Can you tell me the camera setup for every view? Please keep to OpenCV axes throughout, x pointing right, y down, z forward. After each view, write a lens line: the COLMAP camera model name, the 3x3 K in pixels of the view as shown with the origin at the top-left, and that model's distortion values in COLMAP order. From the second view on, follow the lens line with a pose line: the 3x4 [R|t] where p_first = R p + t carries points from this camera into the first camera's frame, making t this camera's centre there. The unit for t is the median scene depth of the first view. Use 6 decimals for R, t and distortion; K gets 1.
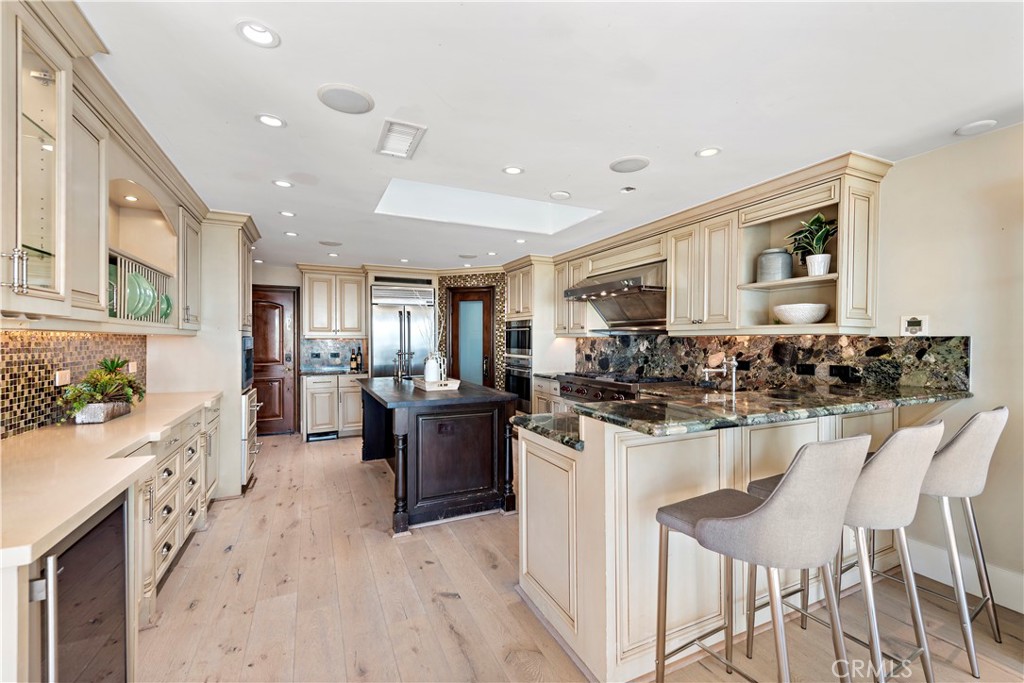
lens RADIAL K [[426.7, 0, 513.1], [0, 426.7, 343.9], [0, 0, 1]] dist [0.006712, -0.000206]
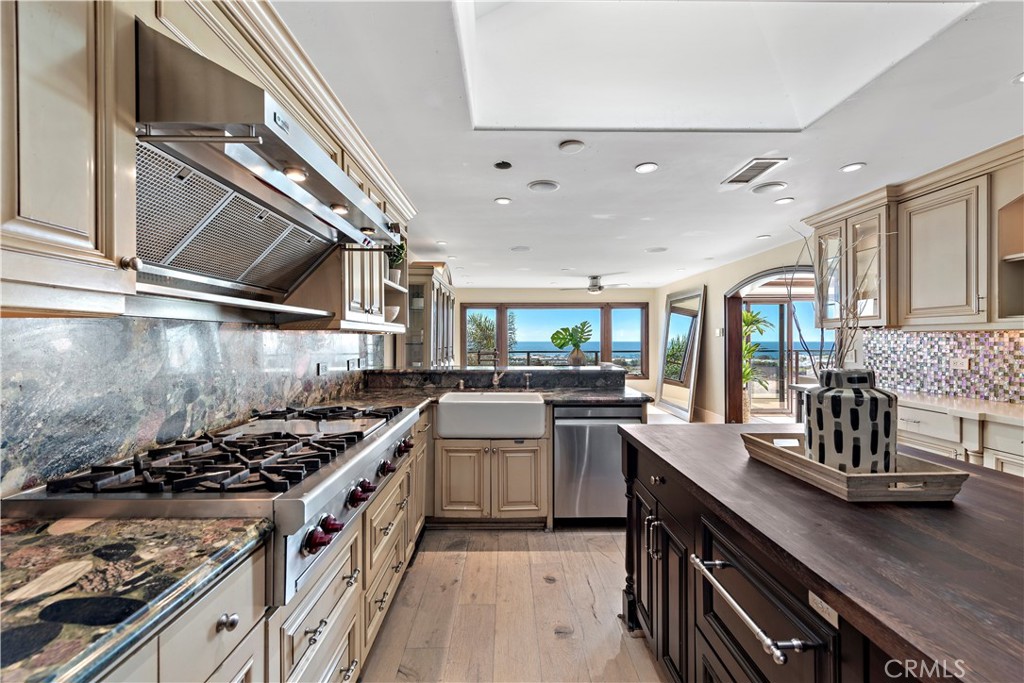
lens RADIAL K [[426.7, 0, 512.4], [0, 426.7, 341.2], [0, 0, 1]] dist [0.006712, -0.000206]
pose [[-0.909711, -0.001222, 0.415240, -0.079265], [0.004667, 0.999902, 0.013166, -0.007011], [-0.415216, 0.013915, -0.909616, 1.234062]]
